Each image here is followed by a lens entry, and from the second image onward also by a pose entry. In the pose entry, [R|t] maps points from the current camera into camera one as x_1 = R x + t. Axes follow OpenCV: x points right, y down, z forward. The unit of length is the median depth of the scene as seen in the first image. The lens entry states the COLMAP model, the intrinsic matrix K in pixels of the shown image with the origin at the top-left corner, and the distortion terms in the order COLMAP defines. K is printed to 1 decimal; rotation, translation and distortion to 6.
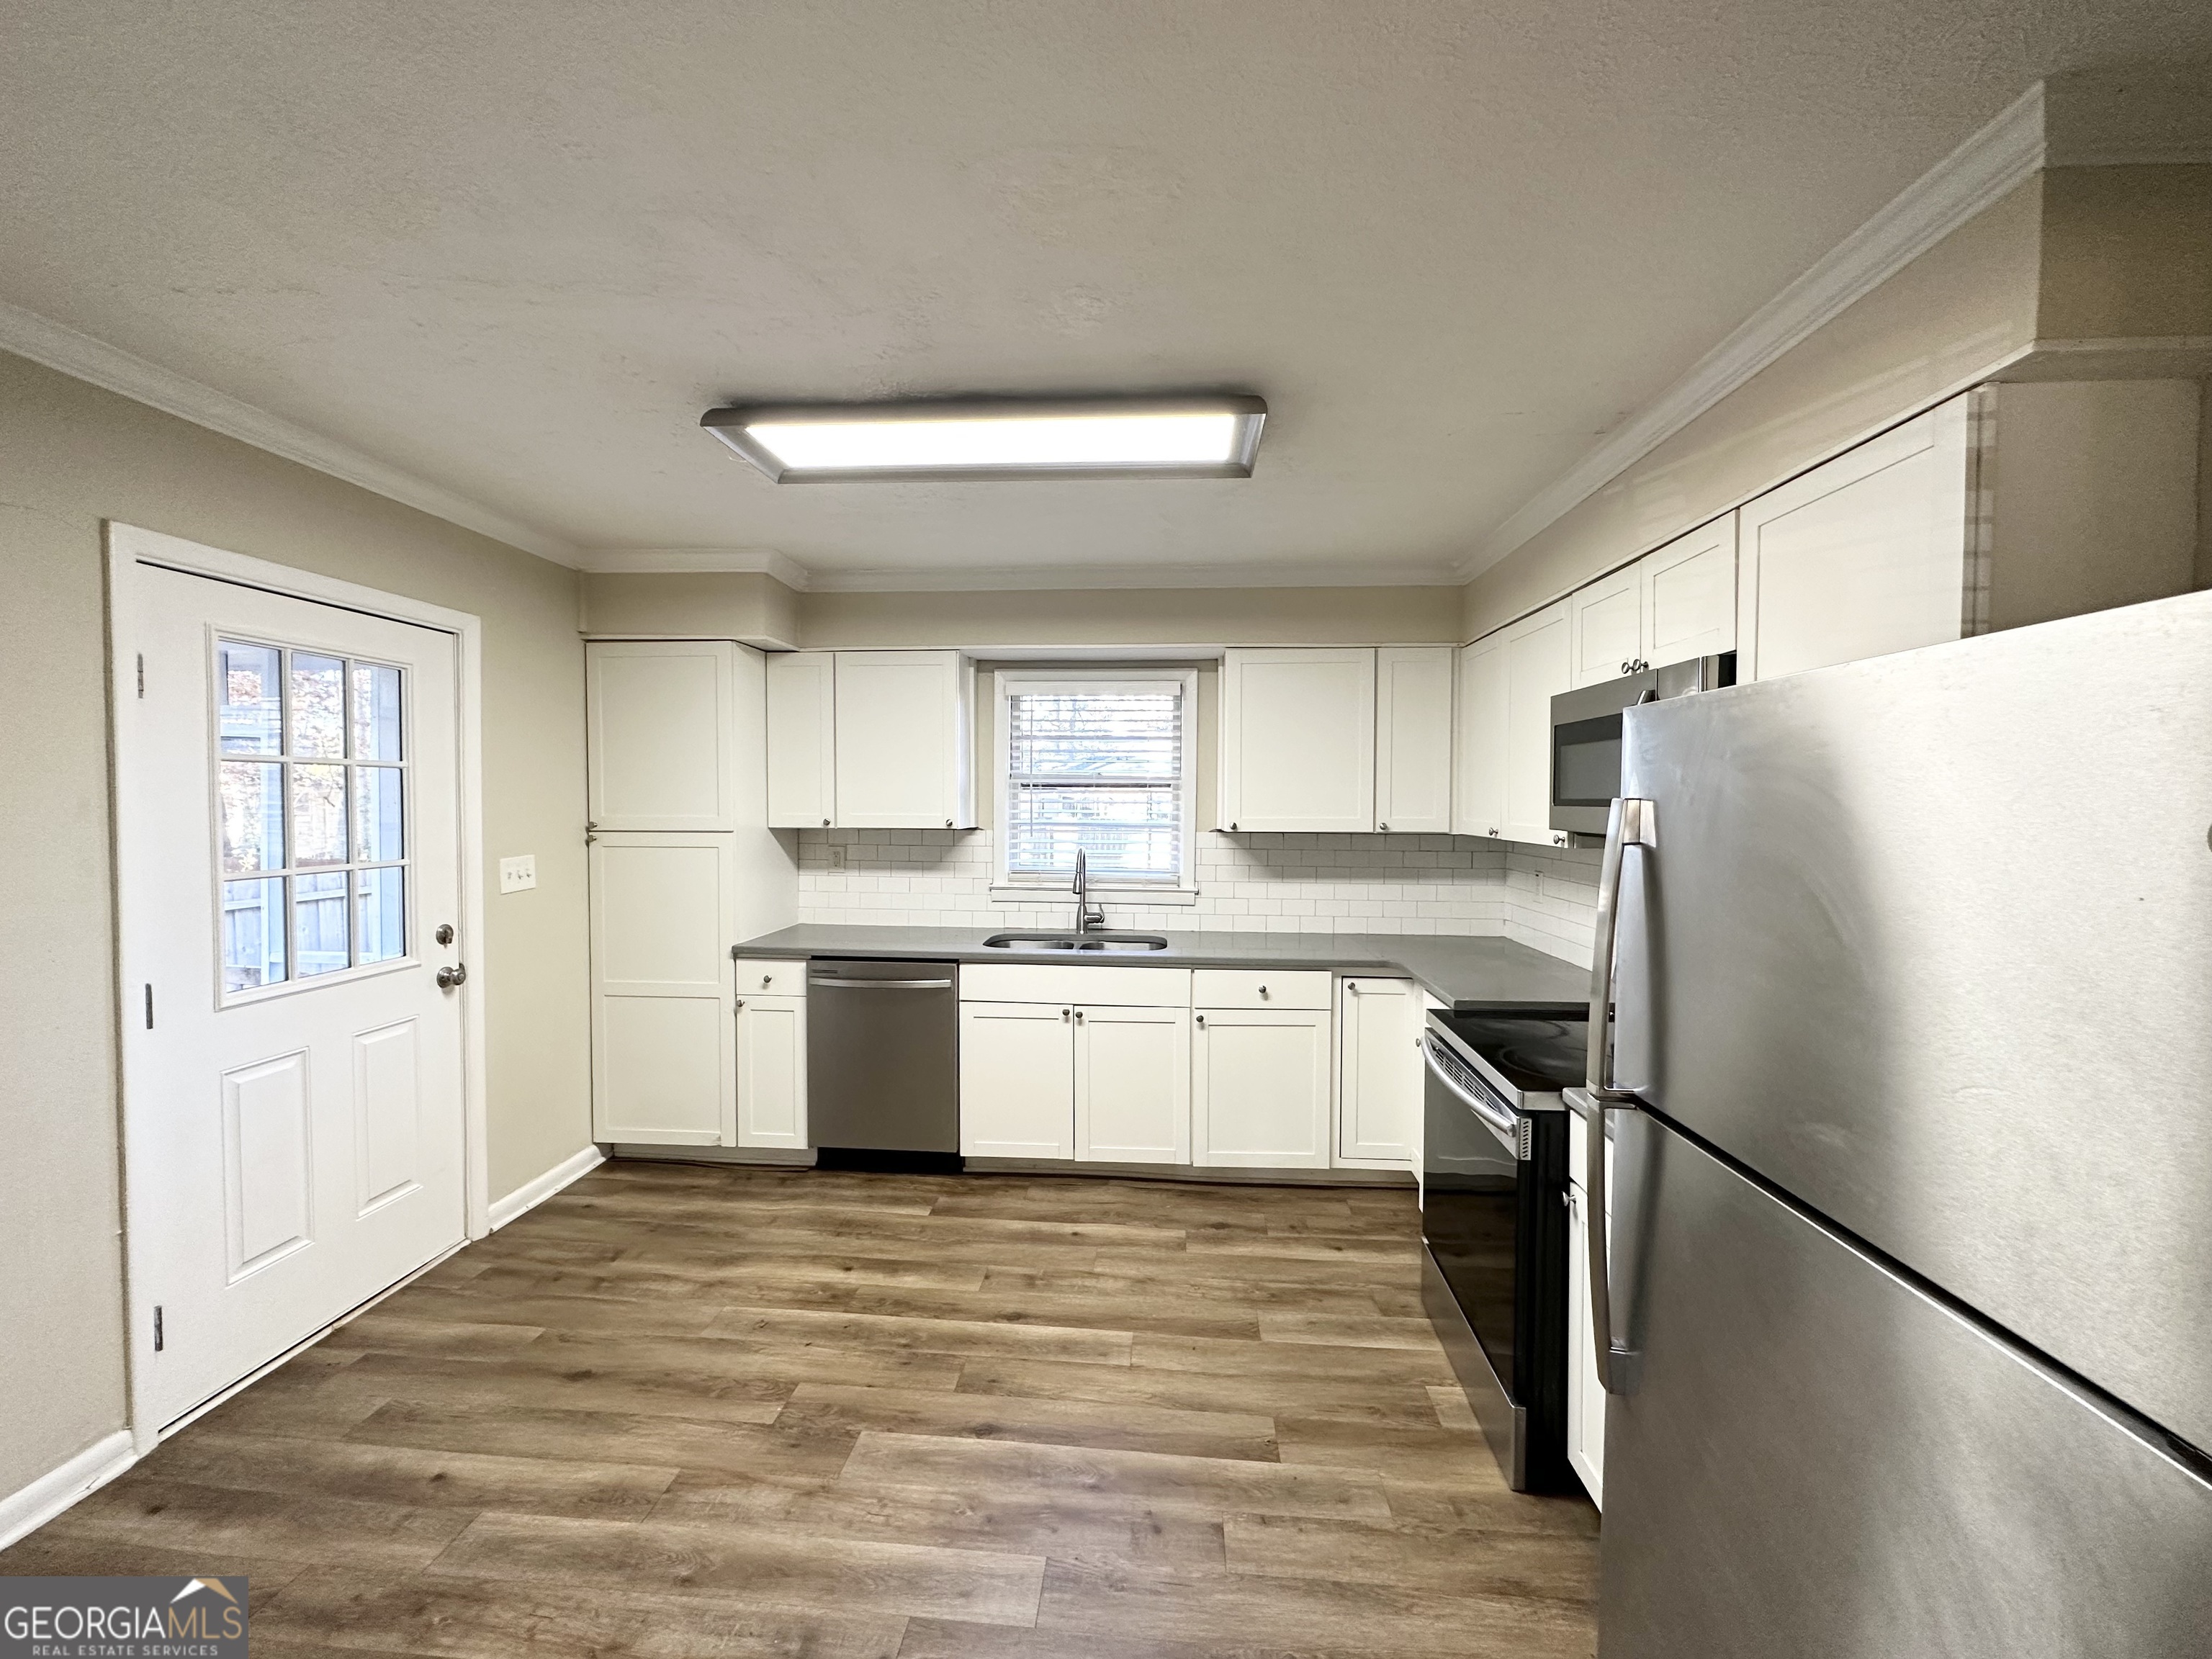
lens RADIAL K [[877.5, 0, 1106.7], [0, 877.5, 827.0], [0, 0, 1]] dist [-0.003017, 0.000354]
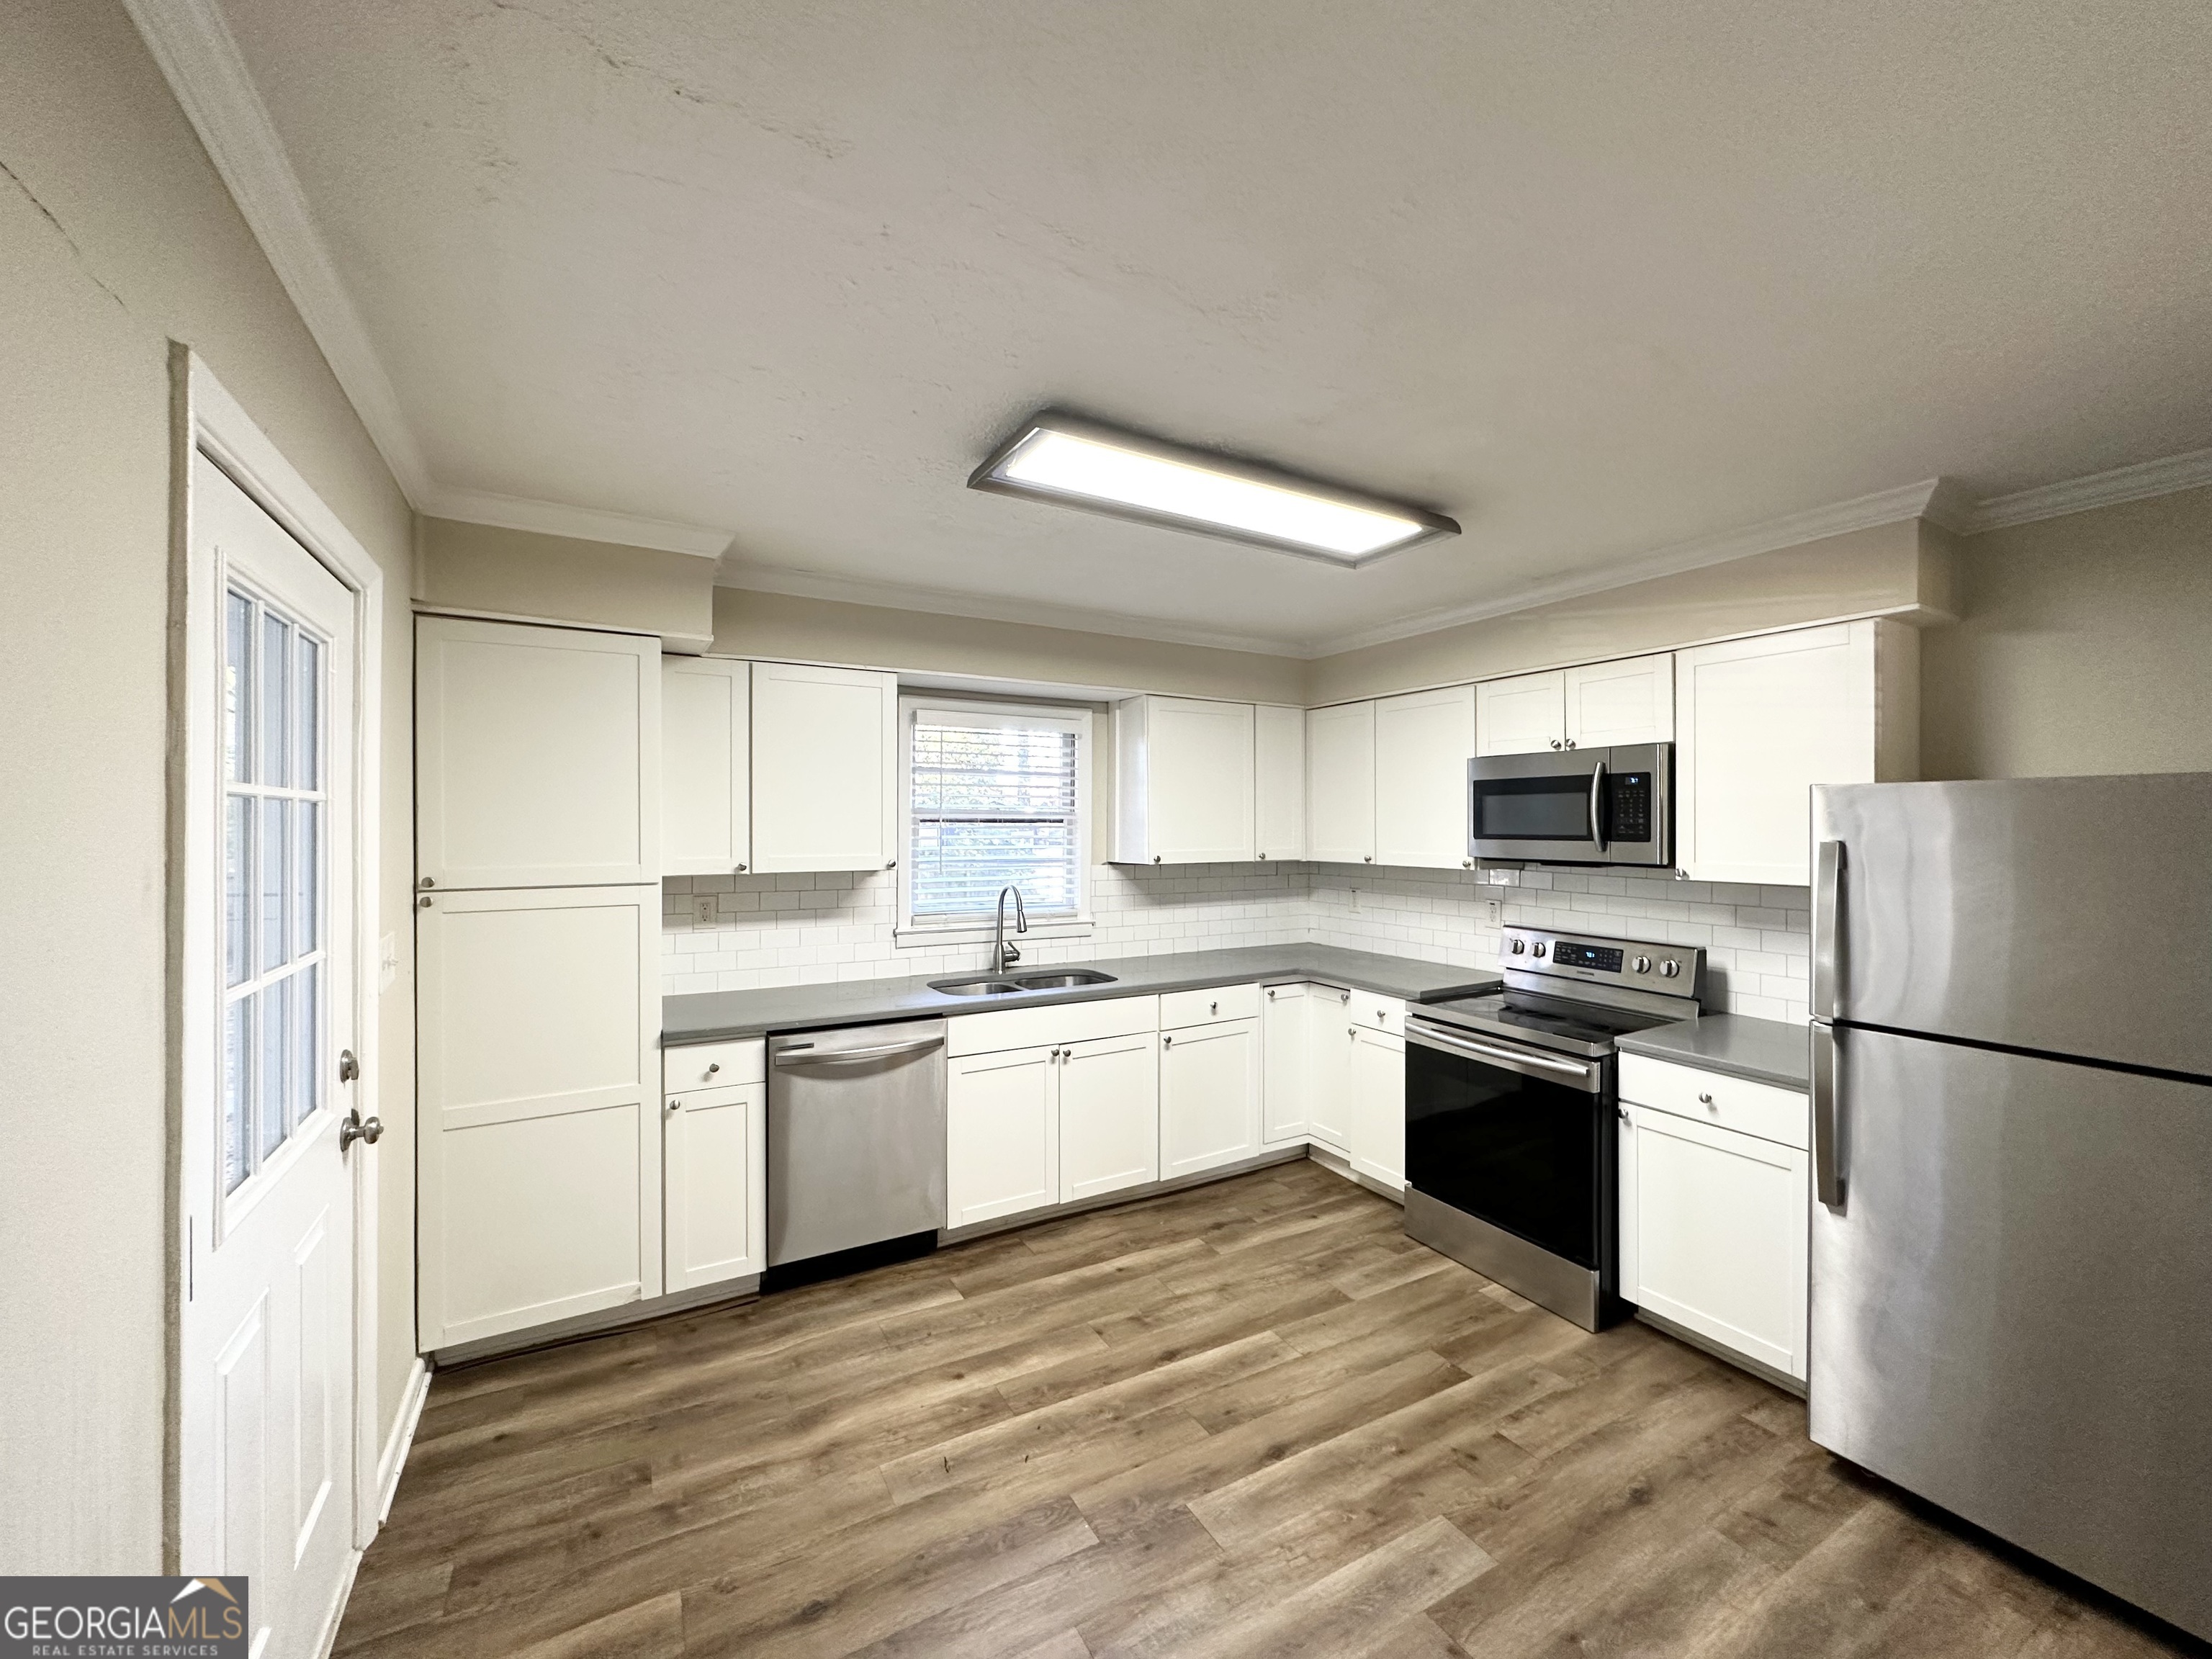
lens RADIAL K [[877.5, 0, 1106.7], [0, 877.5, 827.0], [0, 0, 1]] dist [-0.003017, 0.000354]
pose [[0.831145, -0.006151, 0.556022, -0.582233], [0.021659, 0.999538, -0.021319, -0.021408], [-0.555634, 0.029762, 0.830894, 0.152270]]
